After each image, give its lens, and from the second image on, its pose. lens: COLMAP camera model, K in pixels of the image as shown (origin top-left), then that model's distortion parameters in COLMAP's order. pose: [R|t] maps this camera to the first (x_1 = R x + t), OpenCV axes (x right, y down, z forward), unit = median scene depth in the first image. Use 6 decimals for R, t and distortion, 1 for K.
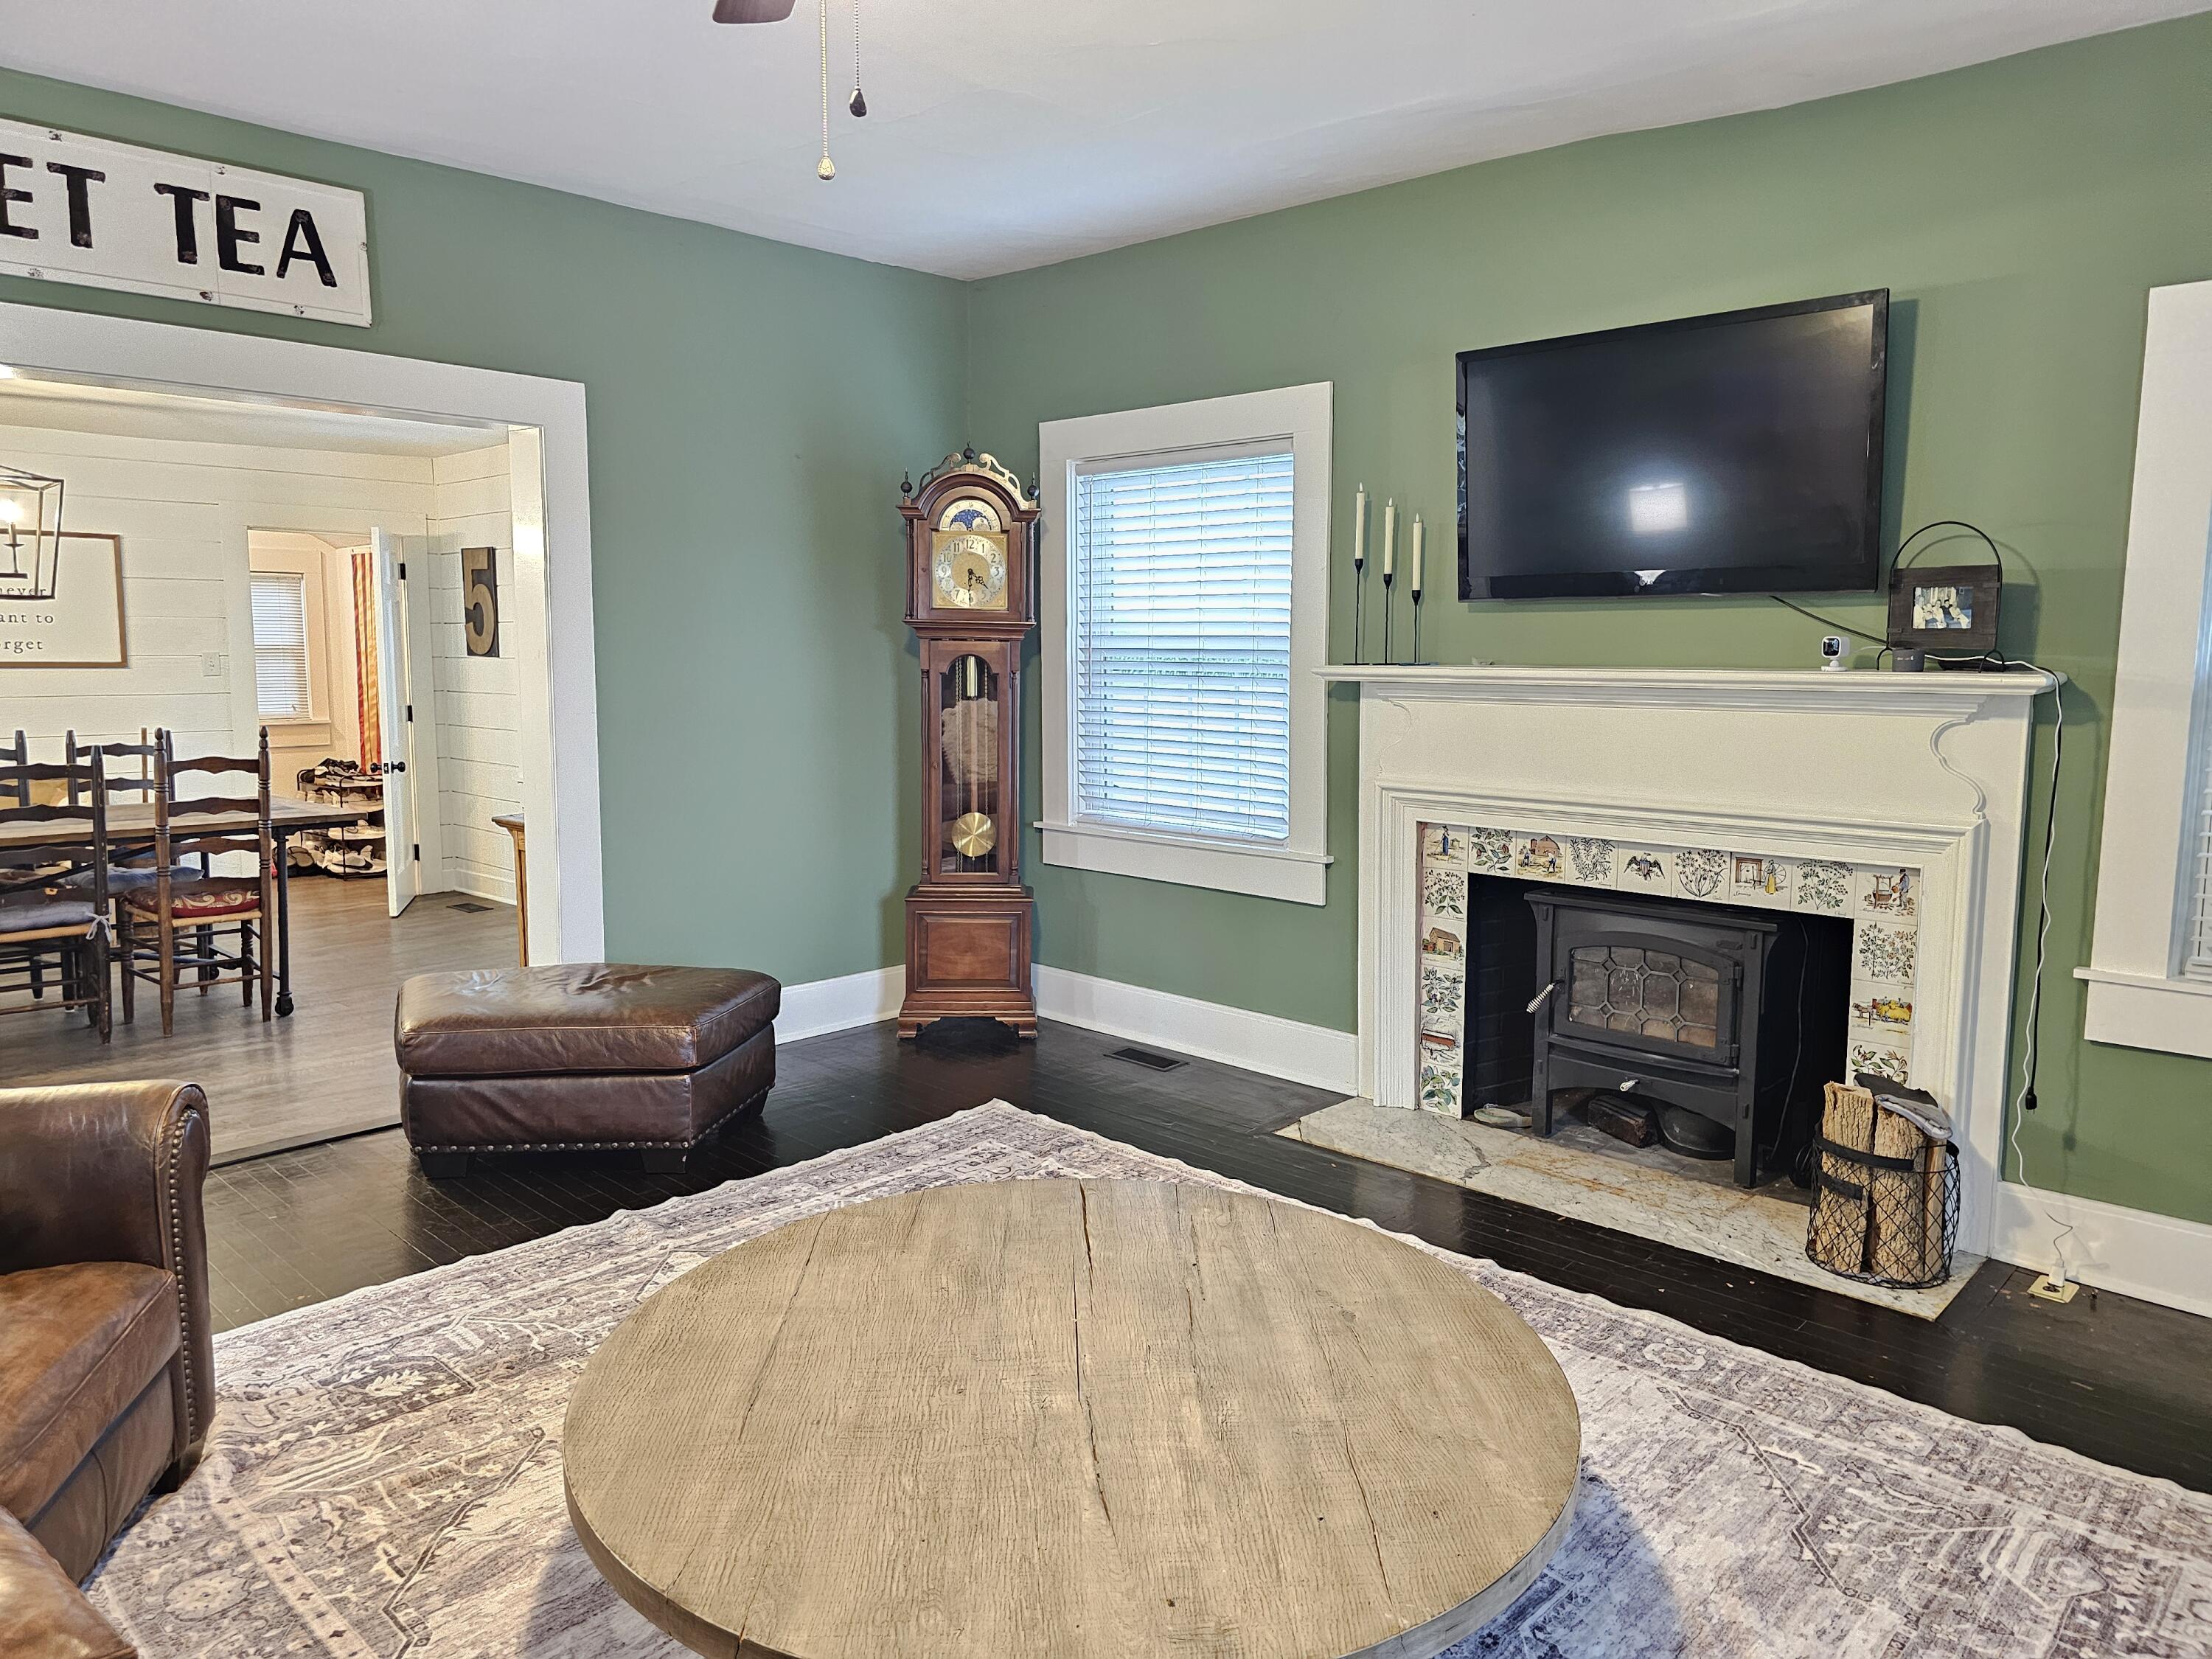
lens RADIAL K [[1491.3, 0, 1116.4], [0, 1491.3, 806.3], [0, 0, 1]] dist [0.062921, -0.051848]
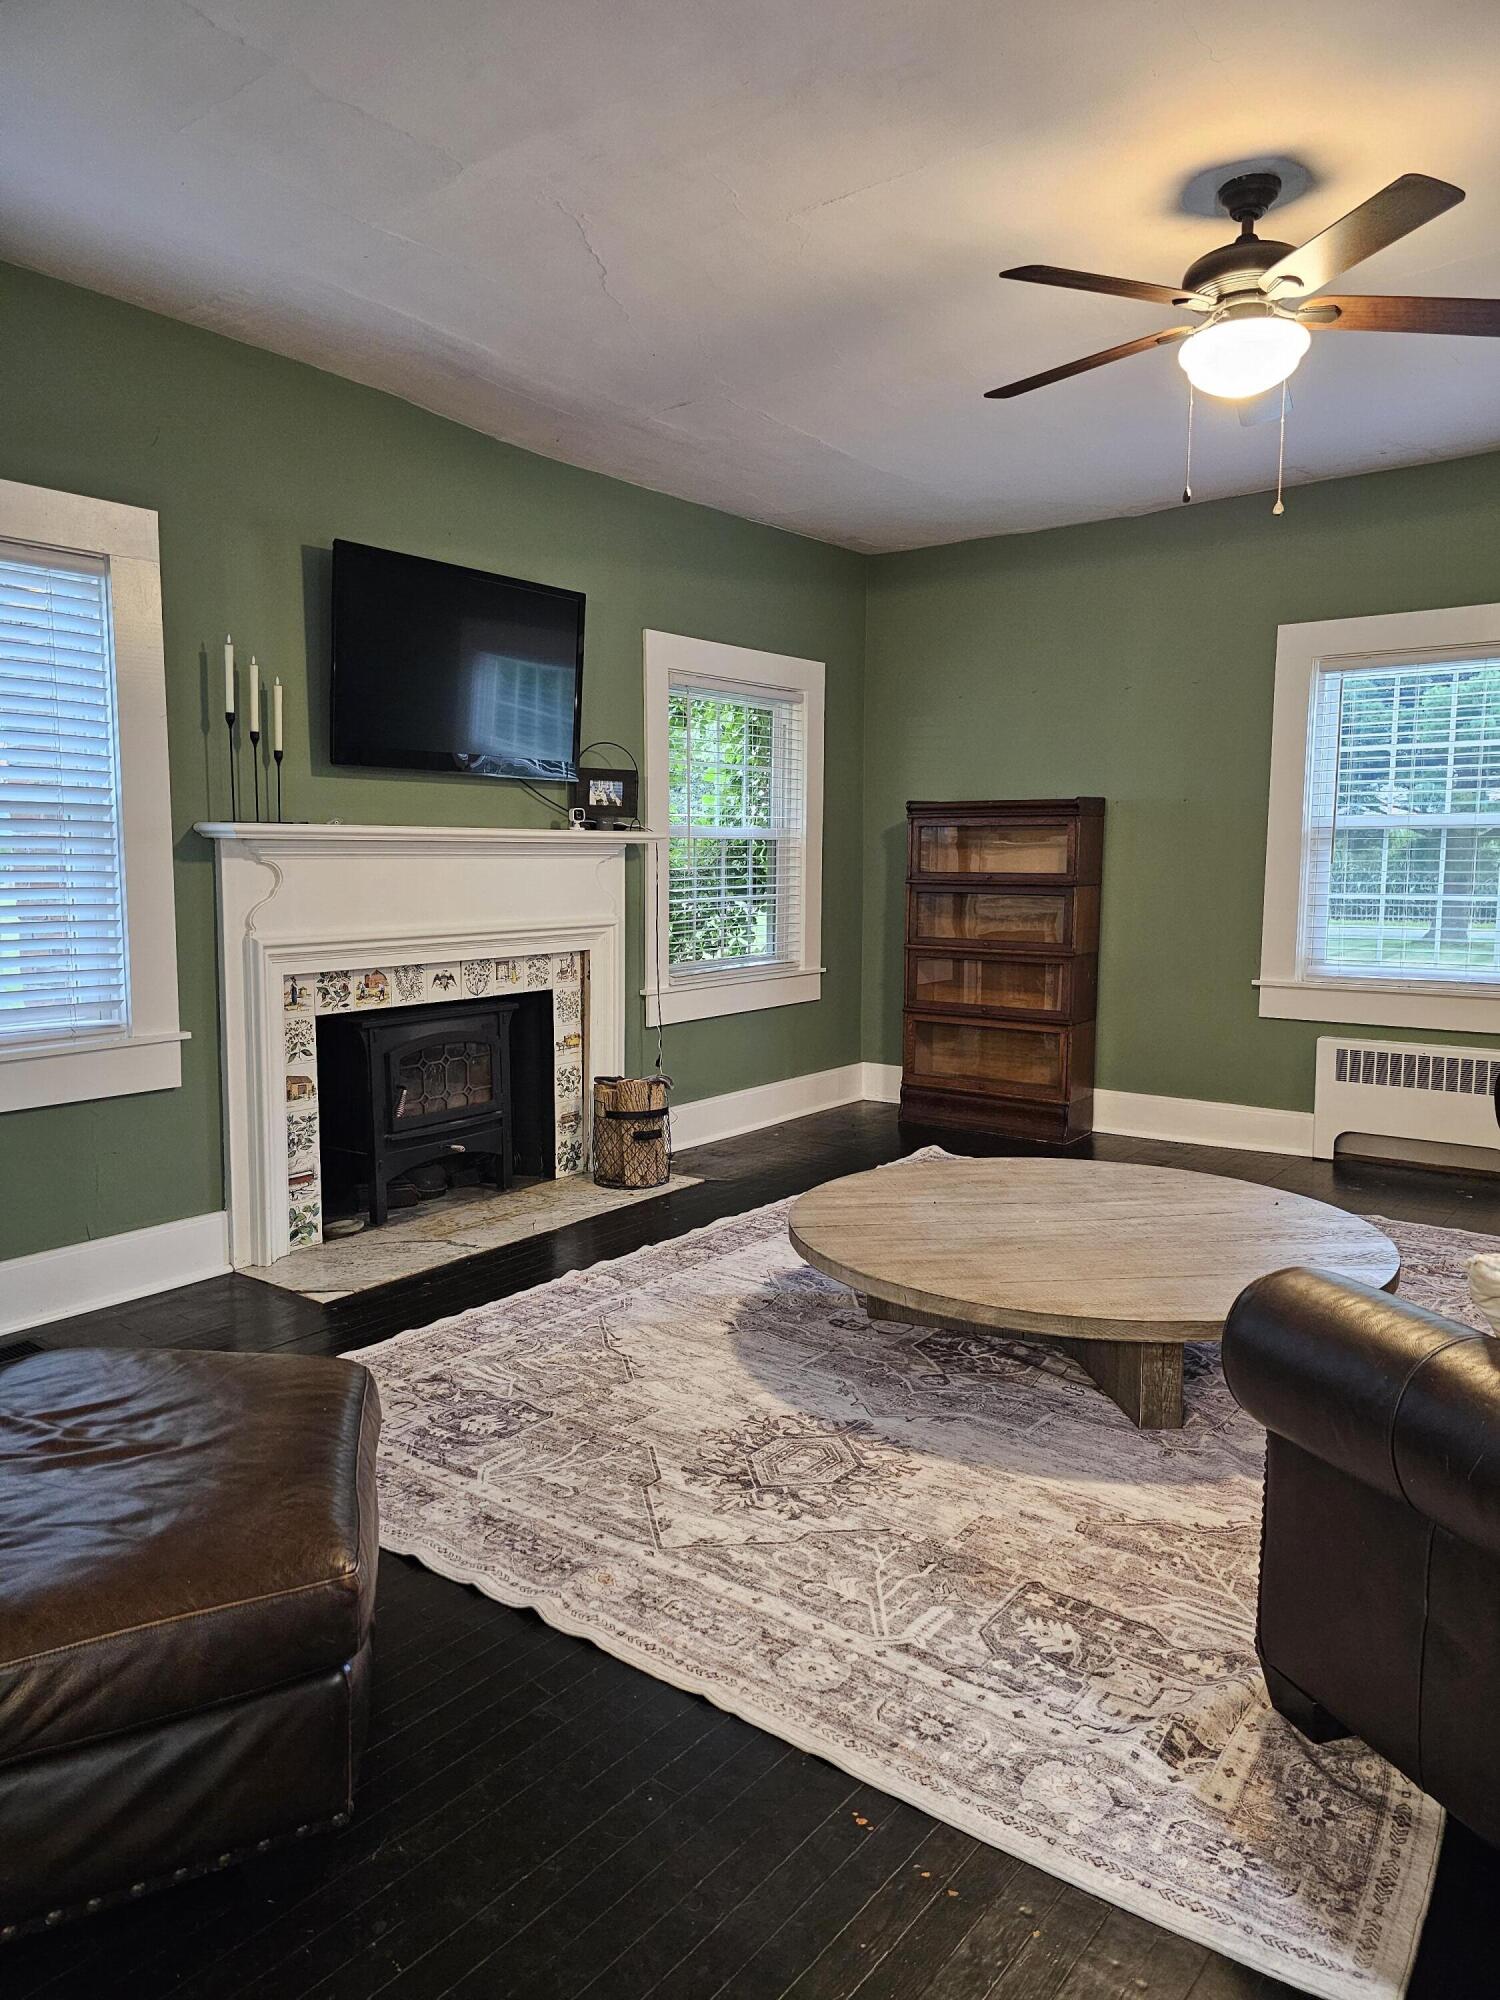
lens RADIAL K [[1348.3, 0, 739.9], [0, 1348.3, 992.2], [0, 0, 1]] dist [0.062921, -0.051848]
pose [[-0.101420, -0.107706, 0.988996, -0.819092], [0.106948, 0.987181, 0.118476, -0.060253], [-0.989078, 0.117787, -0.088601, 0.830599]]
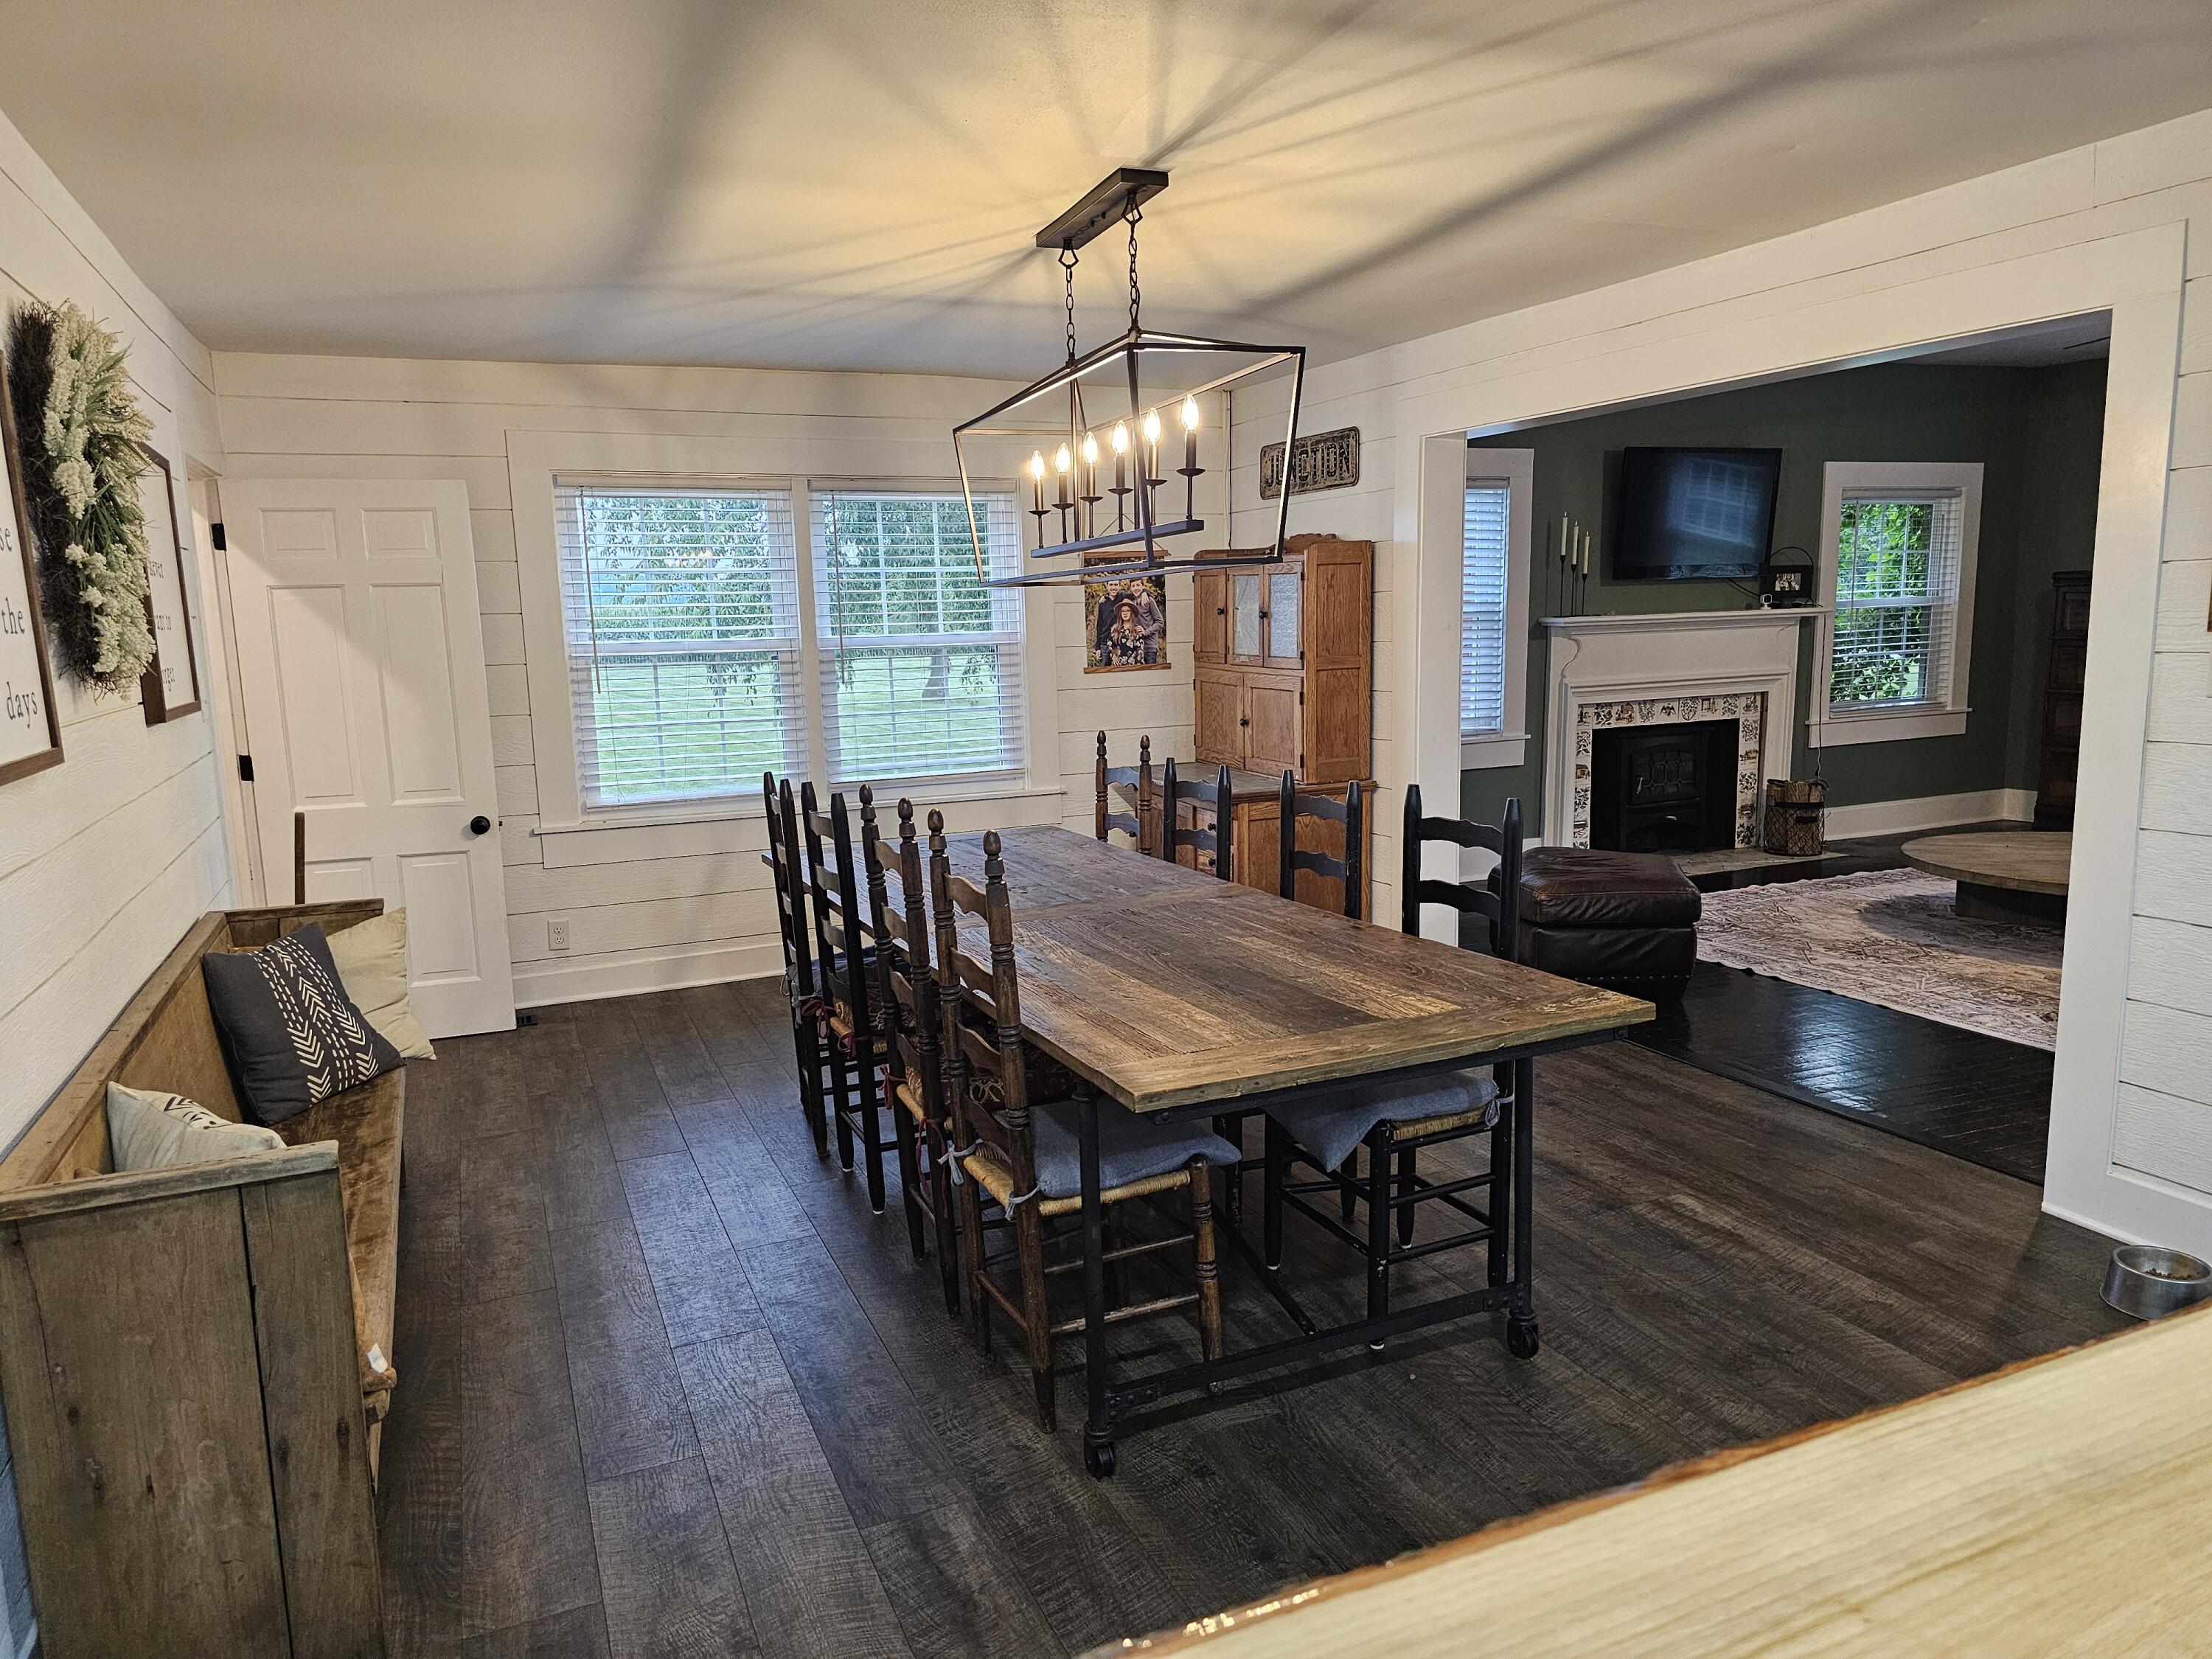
lens RADIAL K [[1491.3, 0, 1109.9], [0, 1491.3, 841.8], [0, 0, 1]] dist [0.062921, -0.051848]
pose [[0.383578, -0.159003, 0.909718, -1.791863], [0.127508, 0.984751, 0.118354, -0.120118], [-0.914664, 0.070598, 0.398003, 0.871711]]
